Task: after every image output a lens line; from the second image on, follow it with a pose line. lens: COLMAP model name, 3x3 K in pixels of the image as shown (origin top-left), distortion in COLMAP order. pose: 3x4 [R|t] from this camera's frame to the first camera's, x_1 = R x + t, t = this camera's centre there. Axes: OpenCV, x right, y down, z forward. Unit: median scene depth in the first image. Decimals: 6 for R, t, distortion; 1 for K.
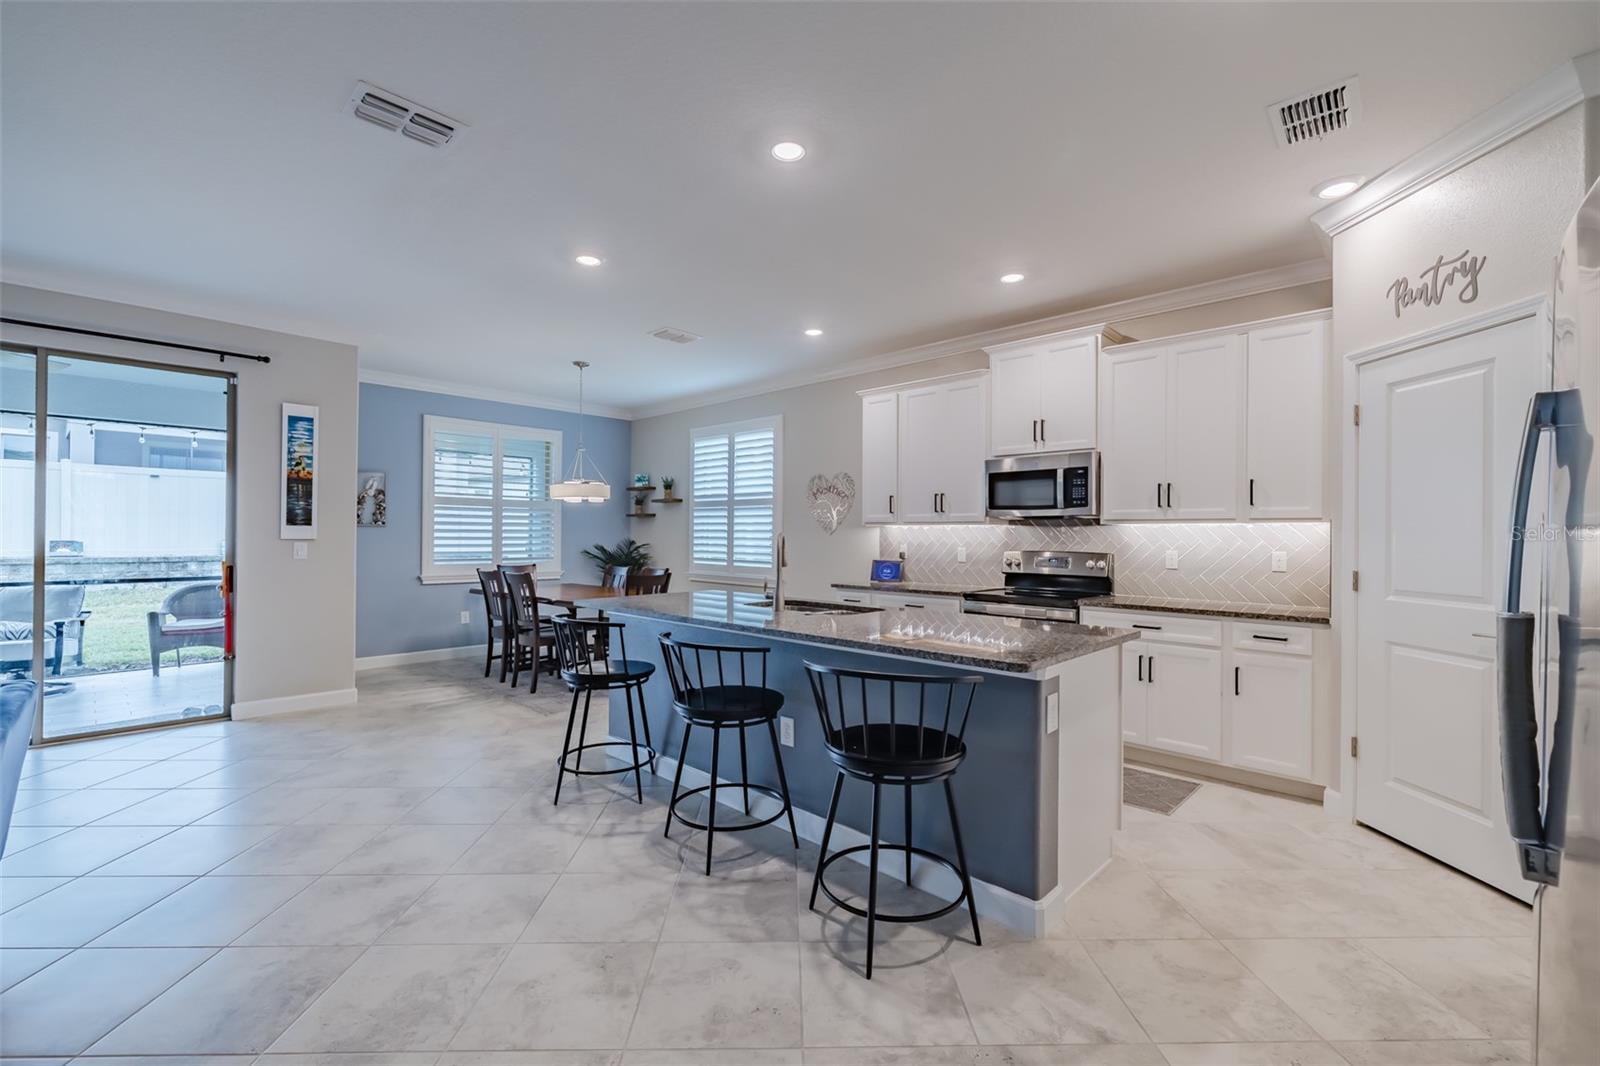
lens RADIAL K [[691.1, 0, 797.5], [0, 691.1, 532.3], [0, 0, 1]] dist [0.004185, 0.000582]
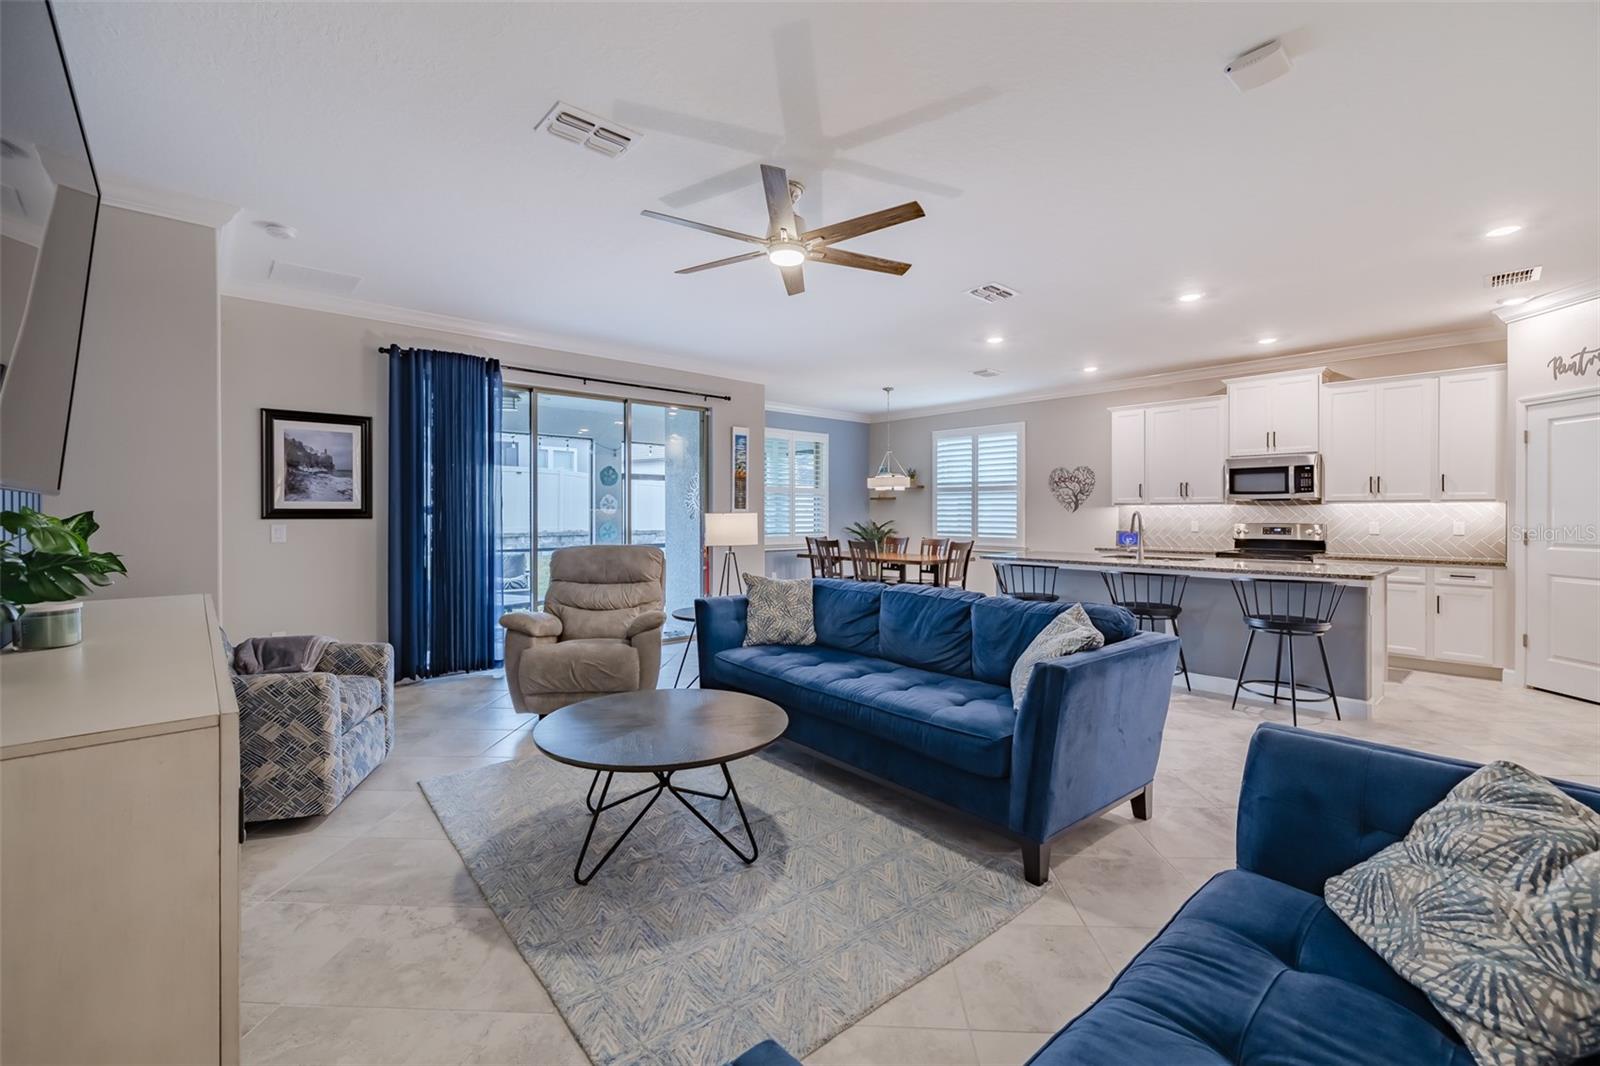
lens RADIAL K [[691.1, 0, 800.8], [0, 691.1, 513.3], [0, 0, 1]] dist [0.004185, 0.000582]
pose [[0.997854, -0.006799, -0.065121, -0.545637], [0.007043, 0.999969, 0.003517, -0.005234], [0.065095, -0.003968, 0.997871, -0.512294]]
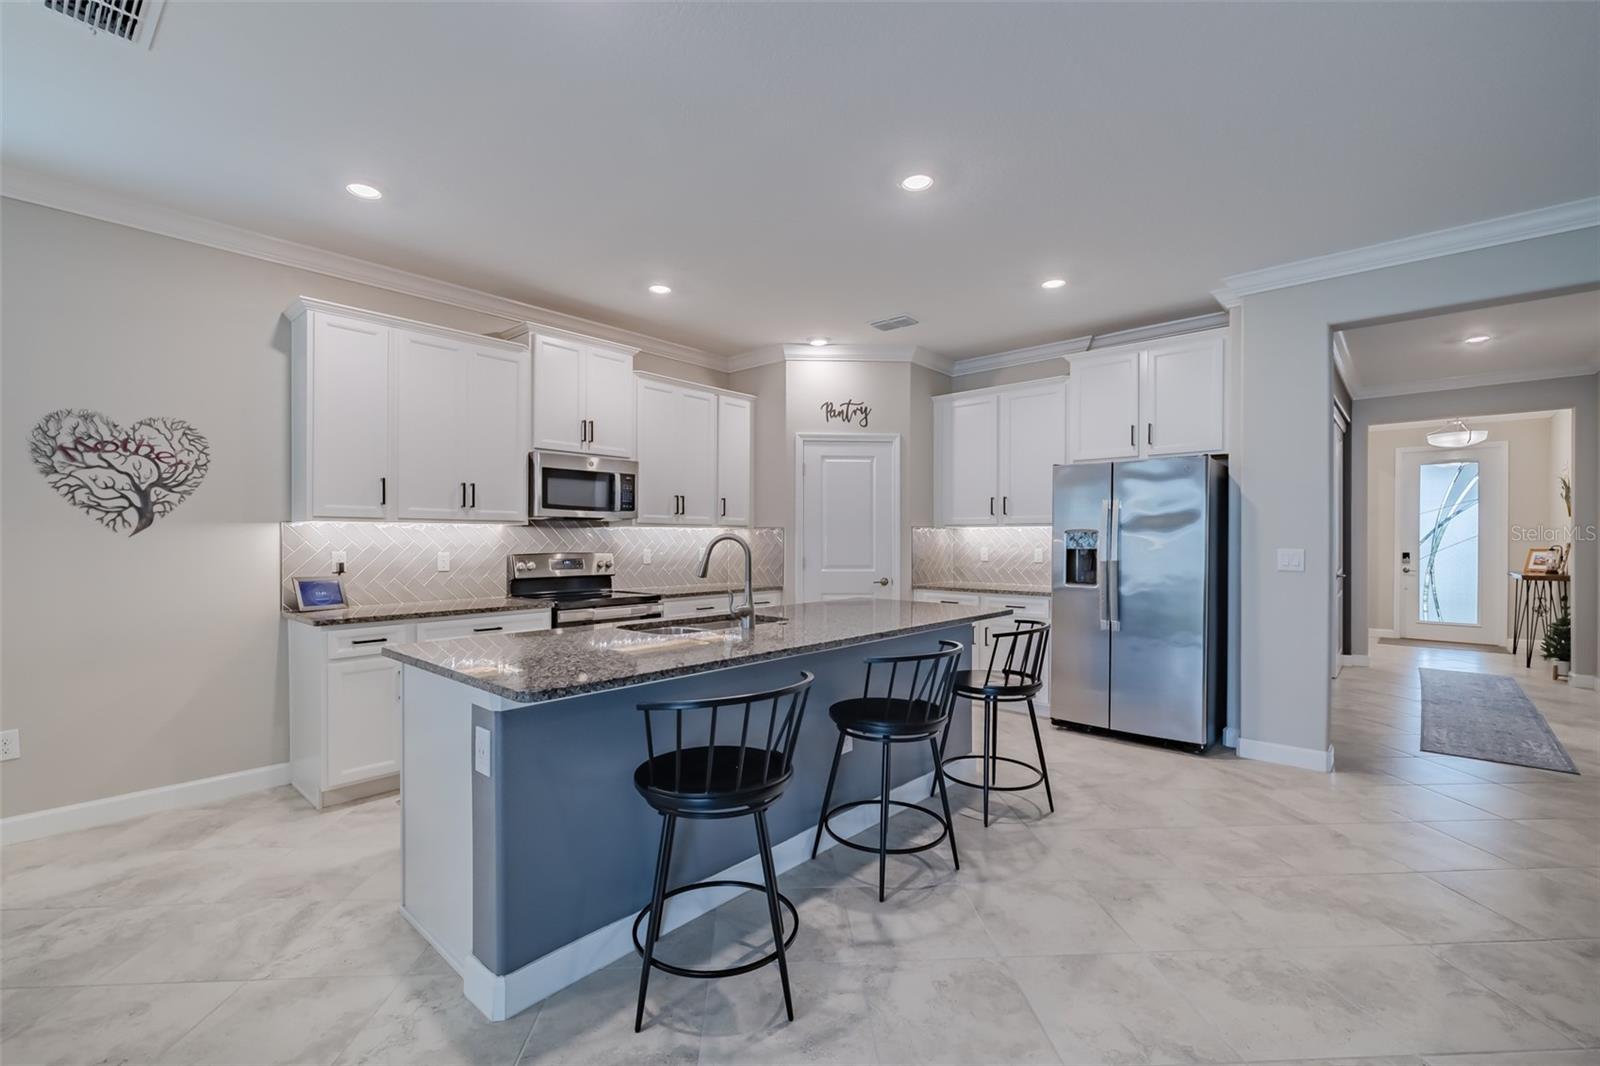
lens RADIAL K [[691.1, 0, 801.1], [0, 691.1, 540.5], [0, 0, 1]] dist [0.004185, 0.000582]
pose [[-0.043253, -0.010313, 0.999011, -0.672365], [-0.005205, 0.999935, 0.010097, -0.002001], [-0.999051, -0.004764, -0.043304, 0.752498]]
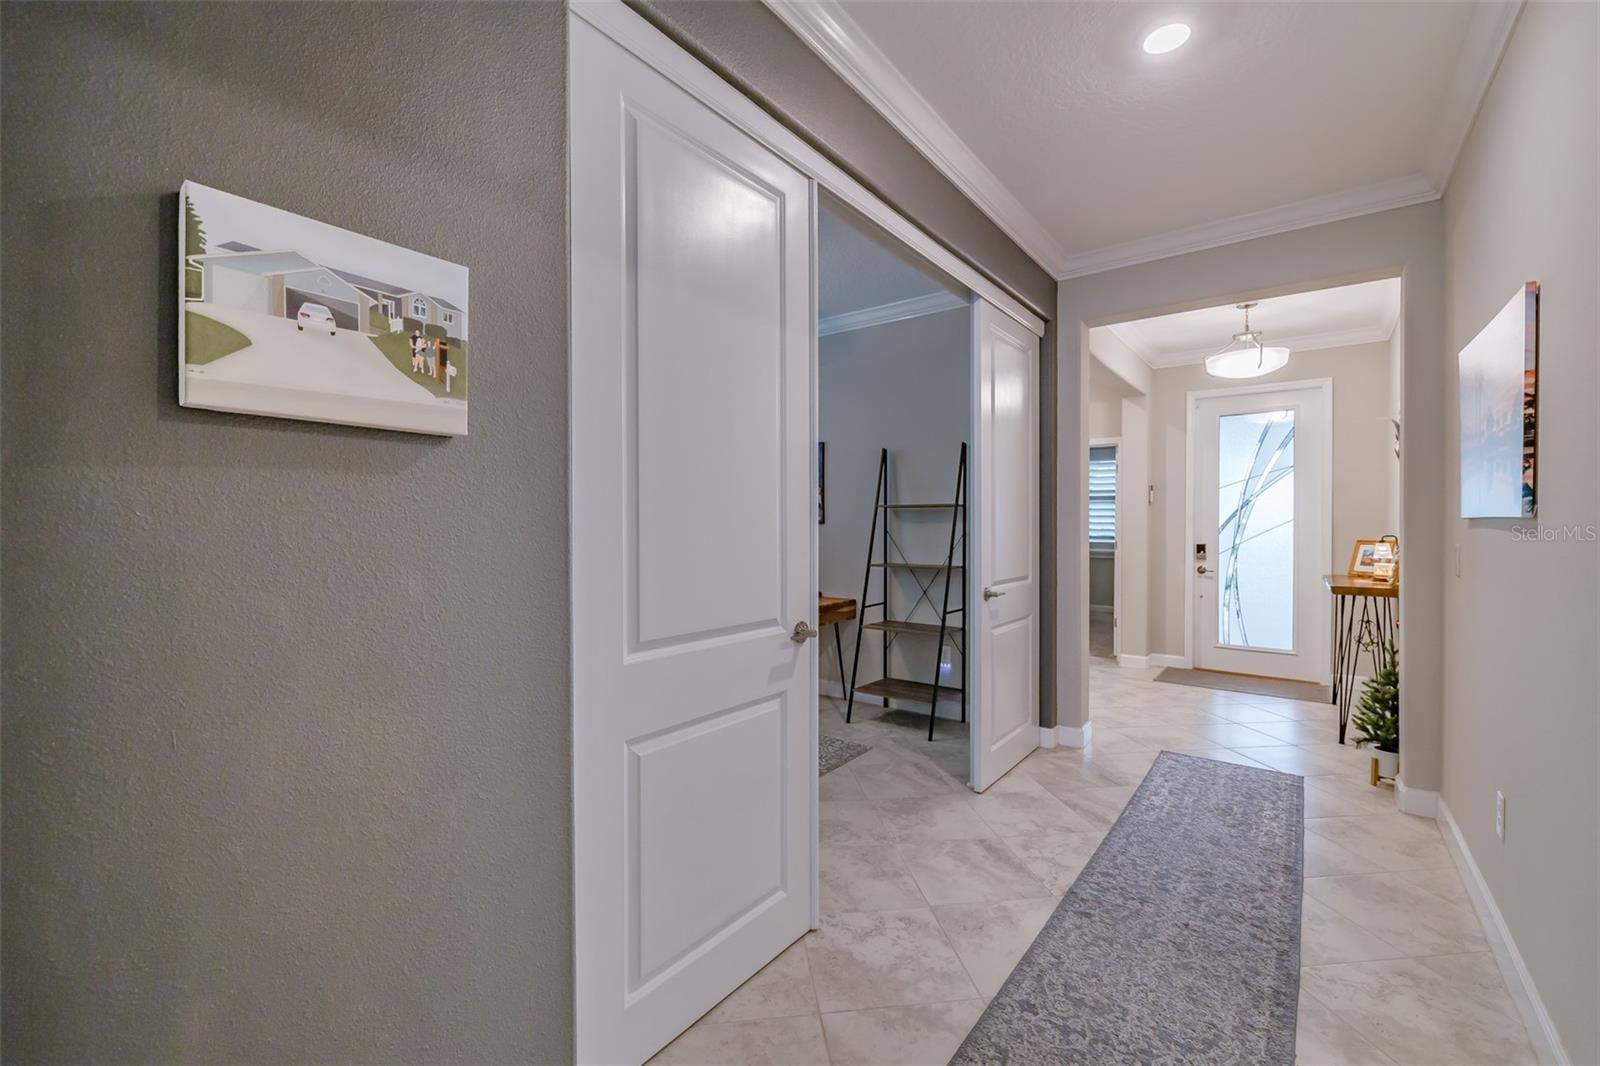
lens RADIAL K [[691.1, 0, 791.6], [0, 691.1, 535.6], [0, 0, 1]] dist [0.004185, 0.000582]
pose [[-0.121472, -0.024101, 0.992302, -0.598454], [-0.005756, 0.999705, 0.023576, -0.001797], [-0.992578, -0.002848, -0.121575, 0.657123]]
